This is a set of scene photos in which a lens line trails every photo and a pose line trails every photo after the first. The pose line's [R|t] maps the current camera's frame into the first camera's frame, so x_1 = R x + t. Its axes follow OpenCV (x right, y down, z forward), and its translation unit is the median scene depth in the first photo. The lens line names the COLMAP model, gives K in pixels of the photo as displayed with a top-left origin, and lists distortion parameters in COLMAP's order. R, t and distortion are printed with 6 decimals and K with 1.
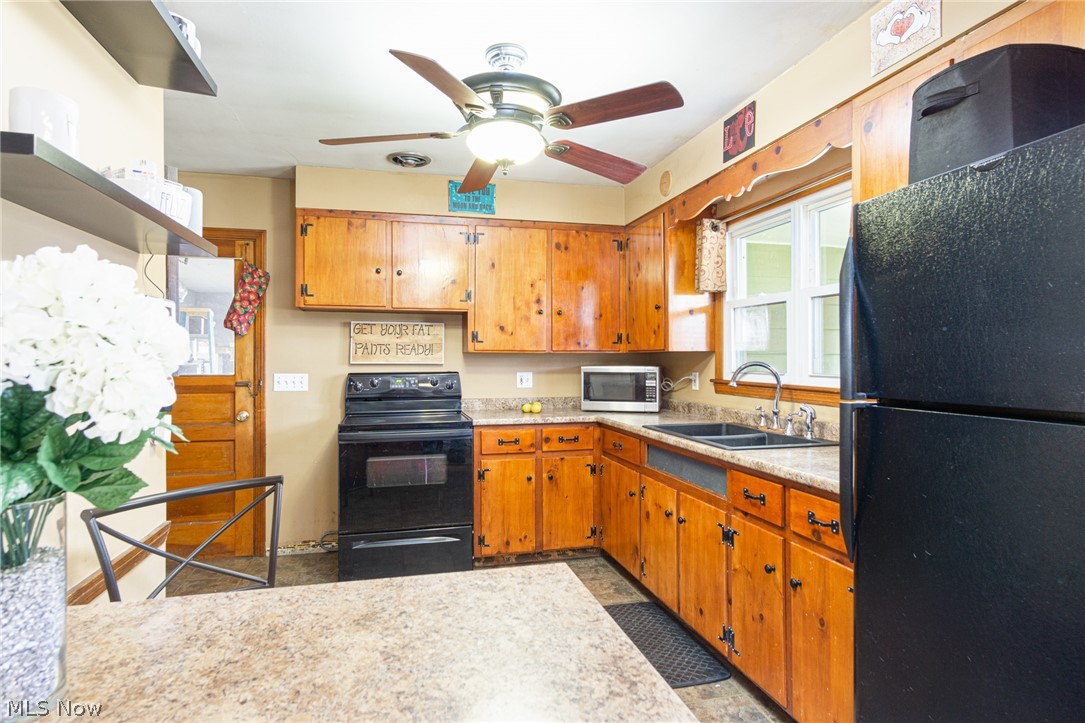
lens RADIAL K [[588.1, 0, 539.6], [0, 588.1, 357.2], [0, 0, 1]] dist [0.003380, 0.000192]
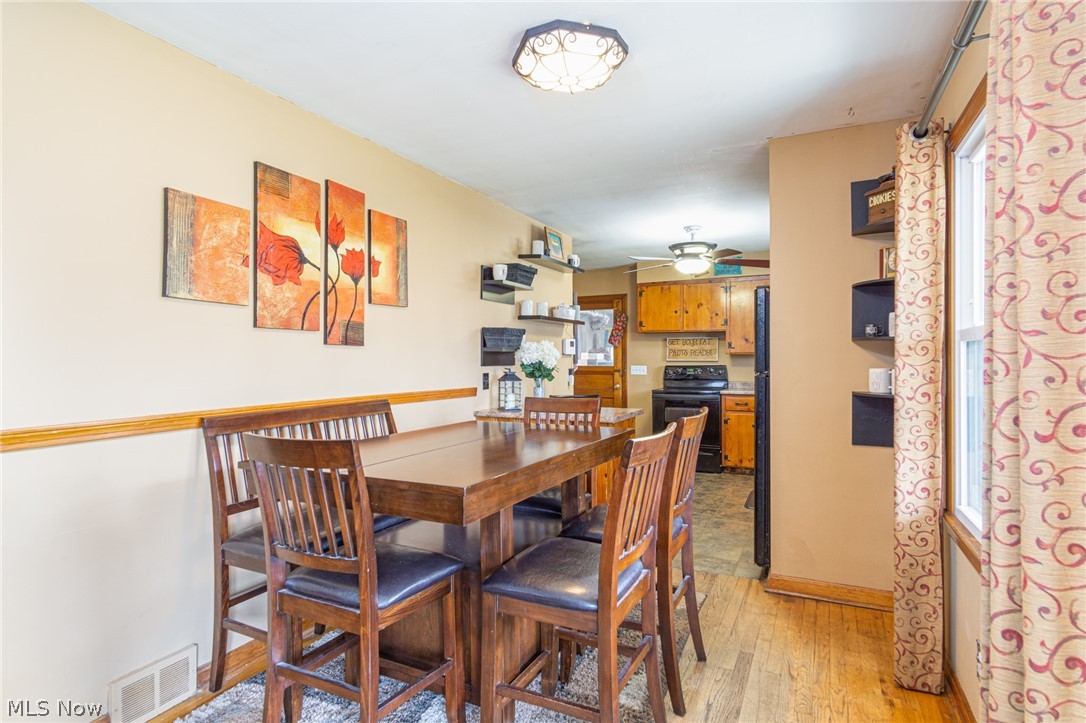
lens RADIAL K [[564.4, 0, 543.0], [0, 564.4, 361.5], [0, 0, 1]] dist [0.002530, -0.000178]
pose [[0.765388, -0.000205, -0.643569, 0.577333], [0.004673, 0.999975, 0.005240, 0.002594], [0.643552, -0.007018, 0.765370, -0.683586]]
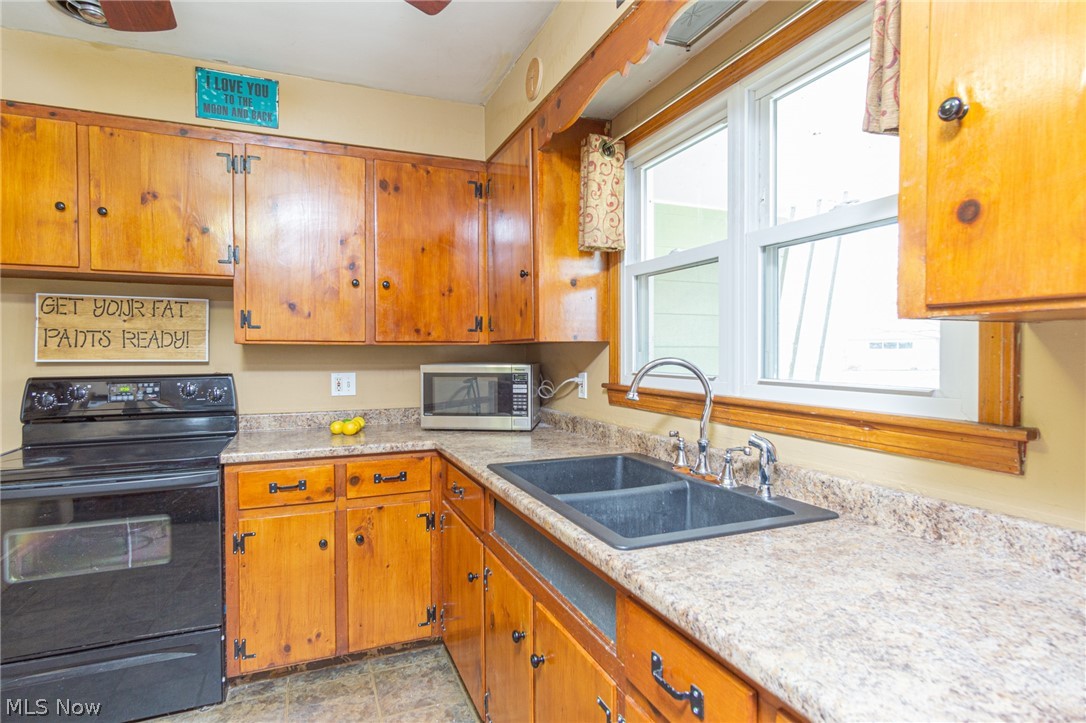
lens RADIAL K [[564.4, 0, 543.0], [0, 564.4, 361.5], [0, 0, 1]] dist [0.002530, -0.000178]
pose [[0.989065, -0.004221, 0.147417, 0.124953], [0.001837, 0.999865, 0.016302, 0.001937], [-0.147466, -0.015853, 0.988940, 0.363557]]
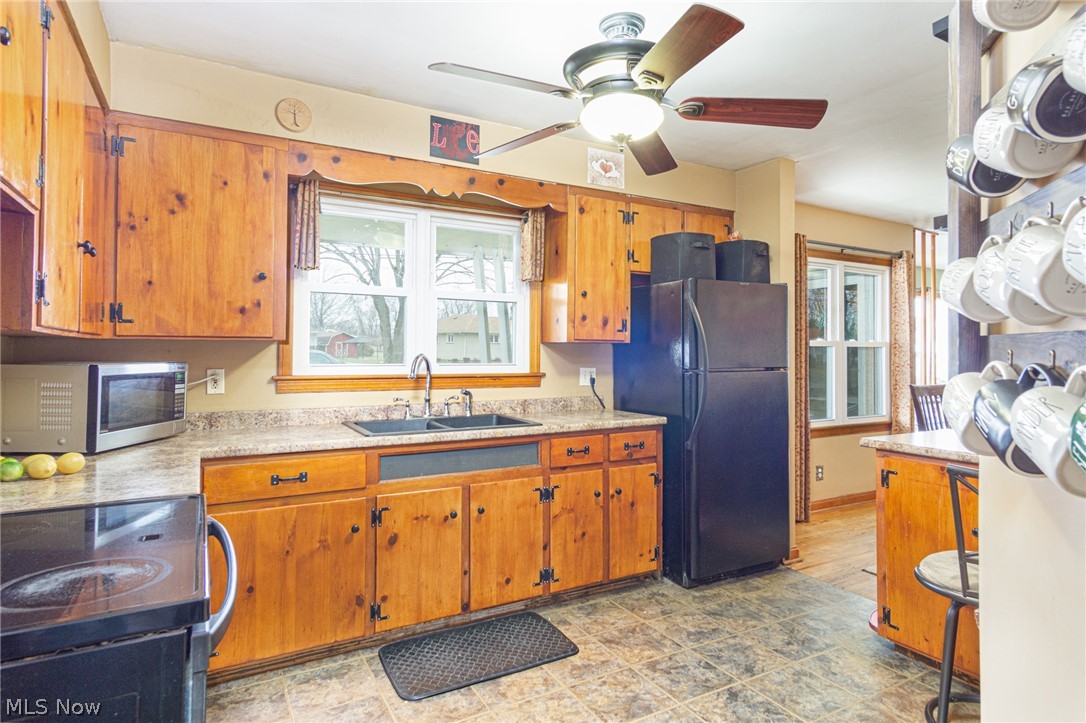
lens RADIAL K [[567.5, 0, 527.9], [0, 567.5, 349.1], [0, 0, 1]] dist [0.001877, 0.000946]
pose [[-0.228420, -0.002991, 0.973558, -0.523368], [-0.007781, 0.999969, 0.001246, -0.001865], [-0.973532, -0.007290, -0.228436, 0.824593]]
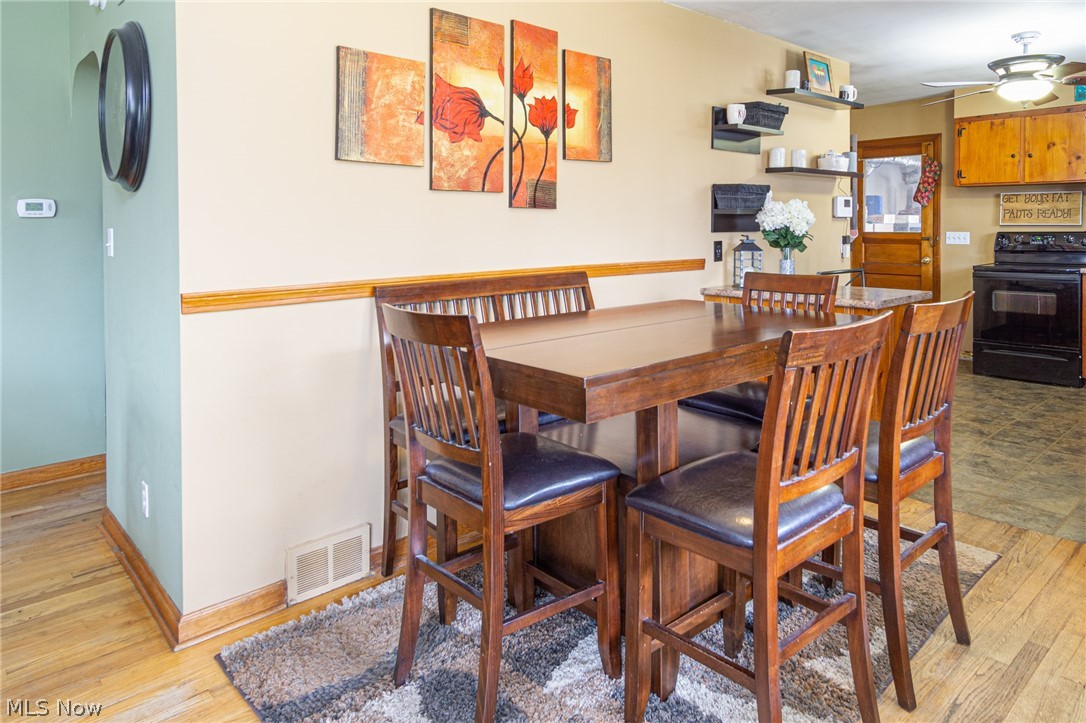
lens RADIAL K [[701.0, 0, 617.7], [0, 701.0, 234.1], [0, 0, 1]] dist [0.001959, 0.000227]
pose [[0.516881, 0.009236, -0.856008, 0.640944], [0.006886, 0.999865, 0.014946, 0.002240], [0.856030, -0.013619, 0.516747, -0.613980]]
